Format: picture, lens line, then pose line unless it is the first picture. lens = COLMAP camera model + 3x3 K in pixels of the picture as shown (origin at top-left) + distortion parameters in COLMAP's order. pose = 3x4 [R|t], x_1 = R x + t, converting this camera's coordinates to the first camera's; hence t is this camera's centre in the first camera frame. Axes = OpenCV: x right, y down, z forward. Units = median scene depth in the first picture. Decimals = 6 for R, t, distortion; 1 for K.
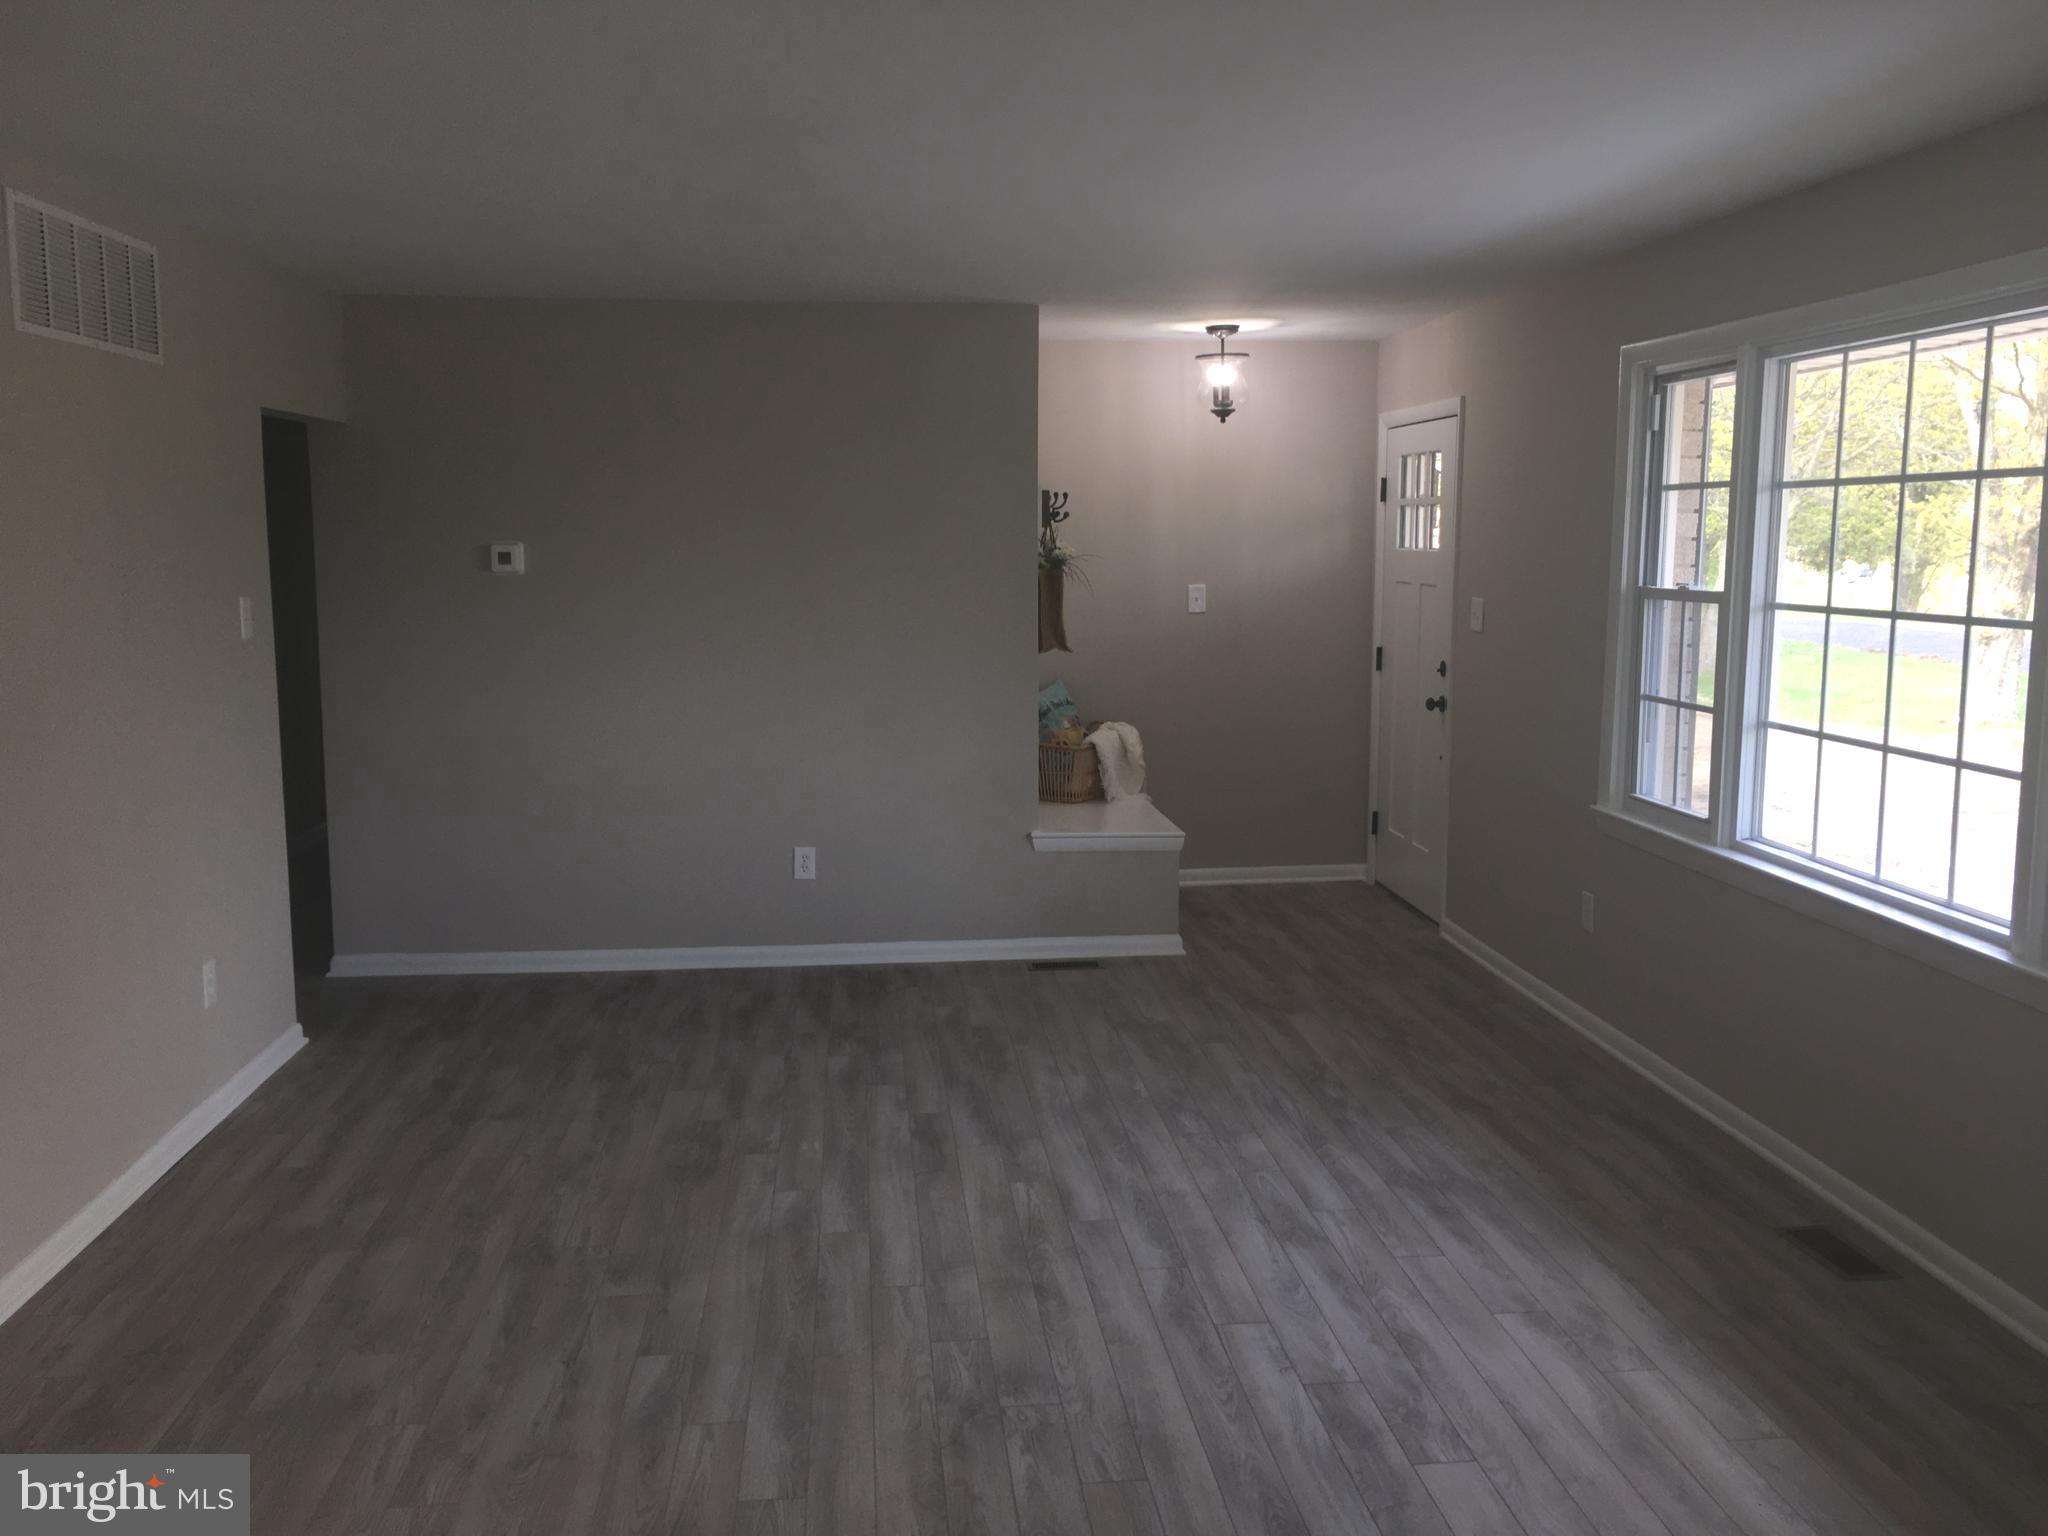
lens RADIAL K [[1741.0, 0, 1028.9], [0, 1741.0, 770.4], [0, 0, 1]] dist [0.076434, -0.059814]
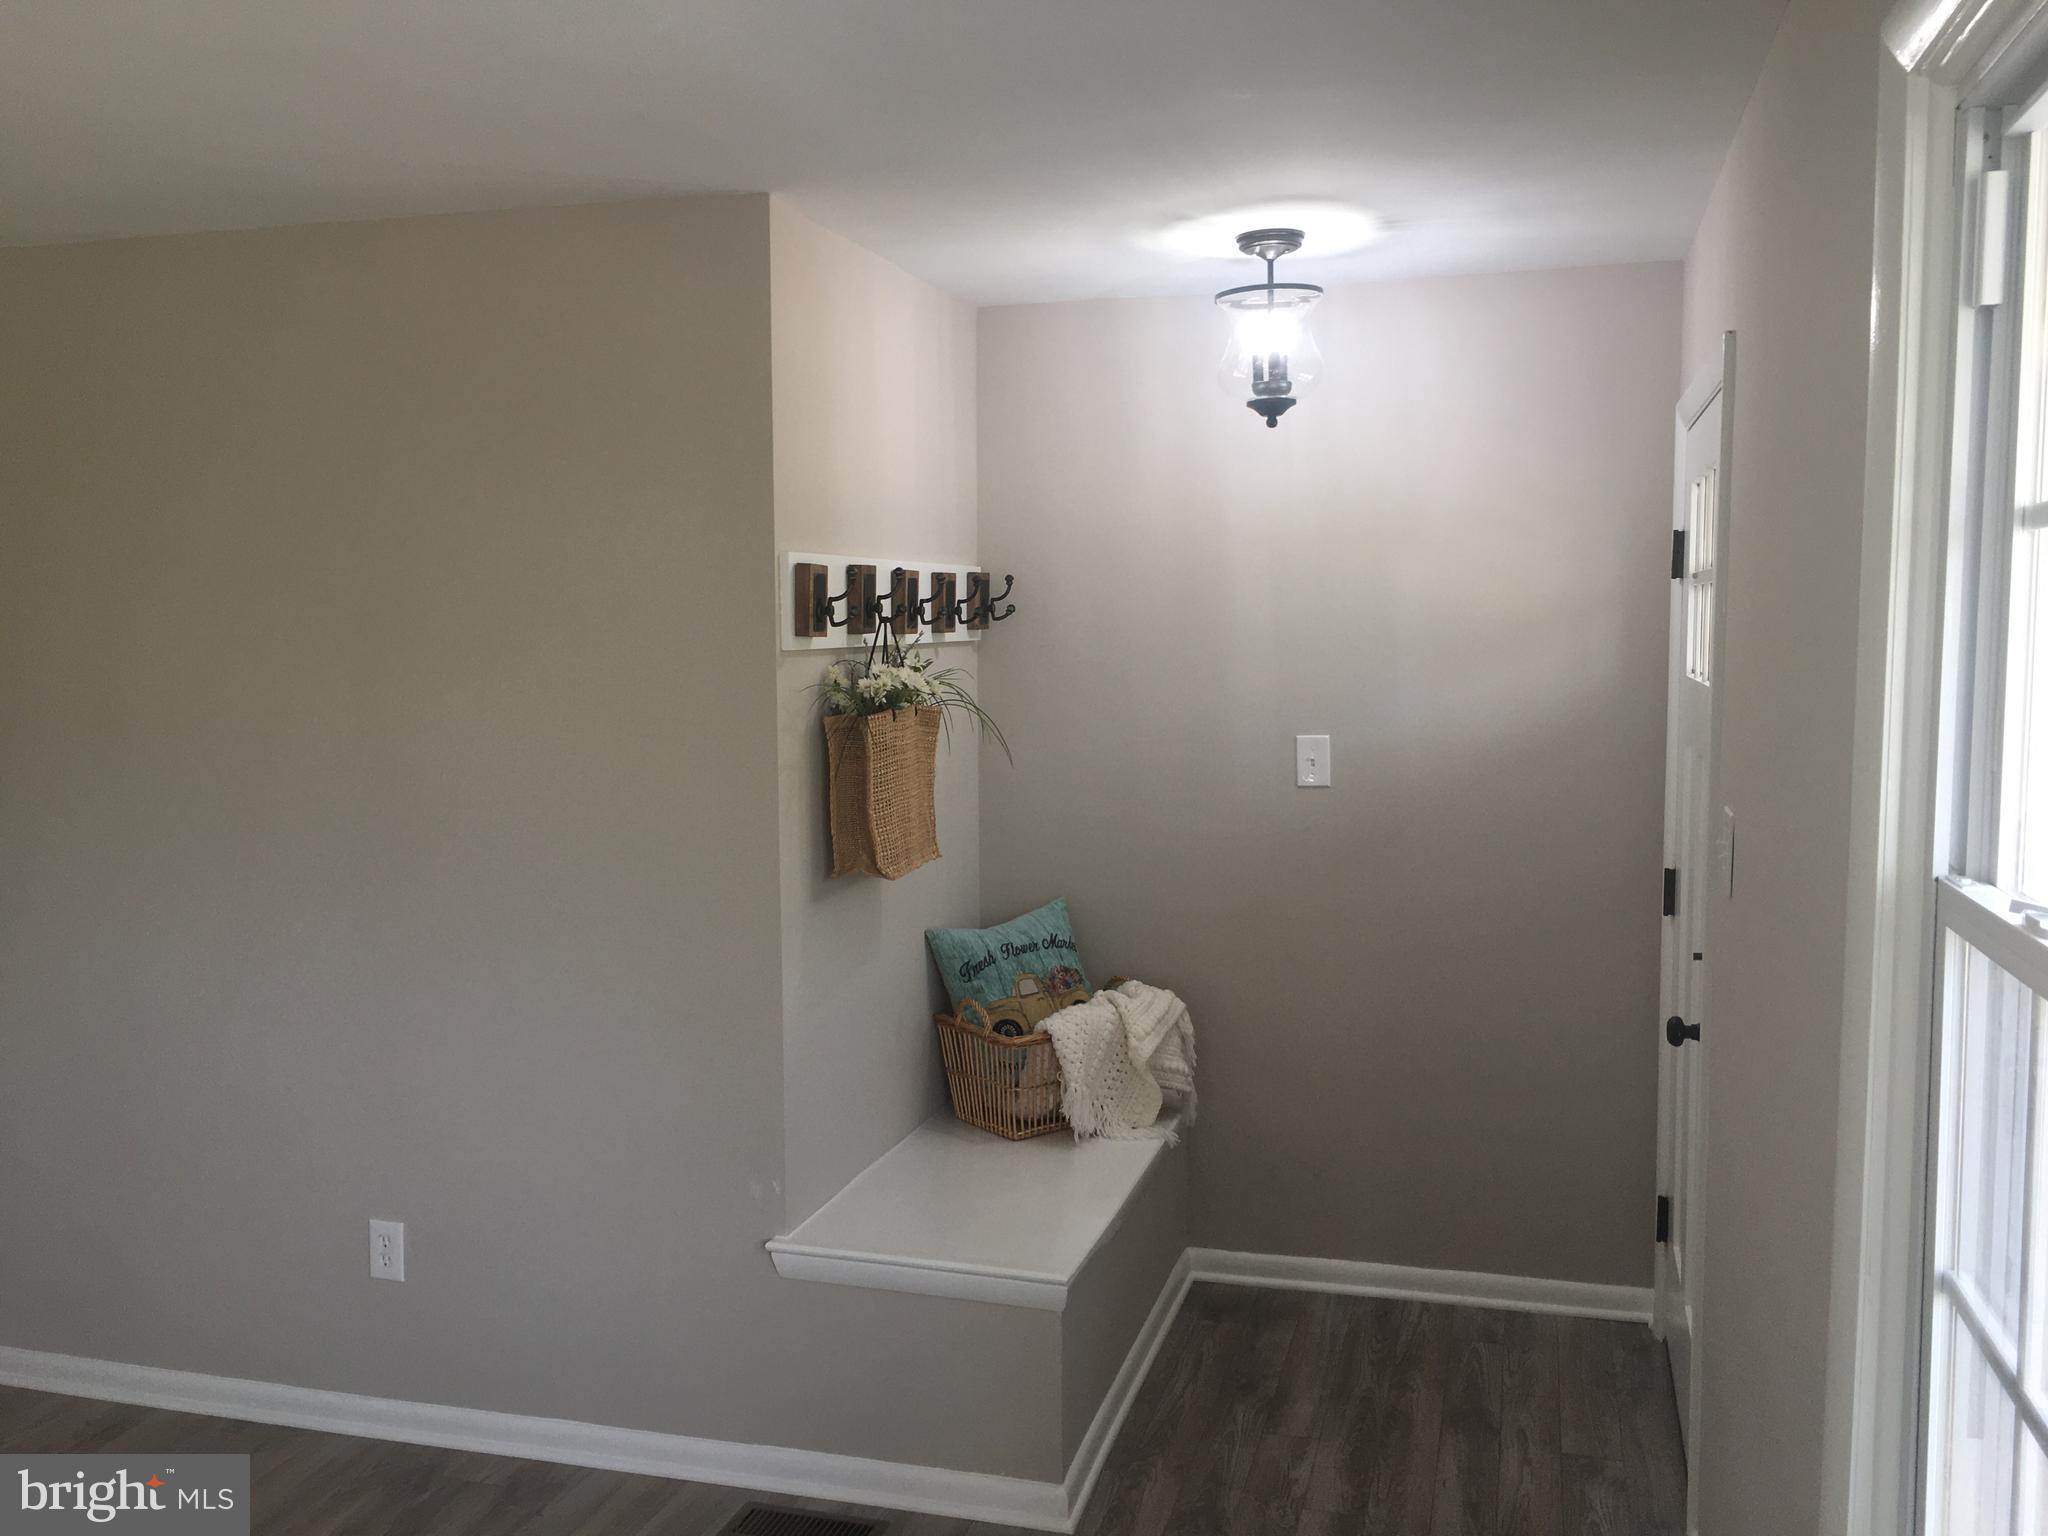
lens RADIAL K [[1741.0, 0, 1028.9], [0, 1741.0, 770.4], [0, 0, 1]] dist [0.076434, -0.059814]
pose [[0.926510, 0.027670, -0.375252, 0.238574], [-0.045856, 0.998162, -0.039619, -0.076783], [0.373466, 0.053915, 0.926076, 0.513036]]
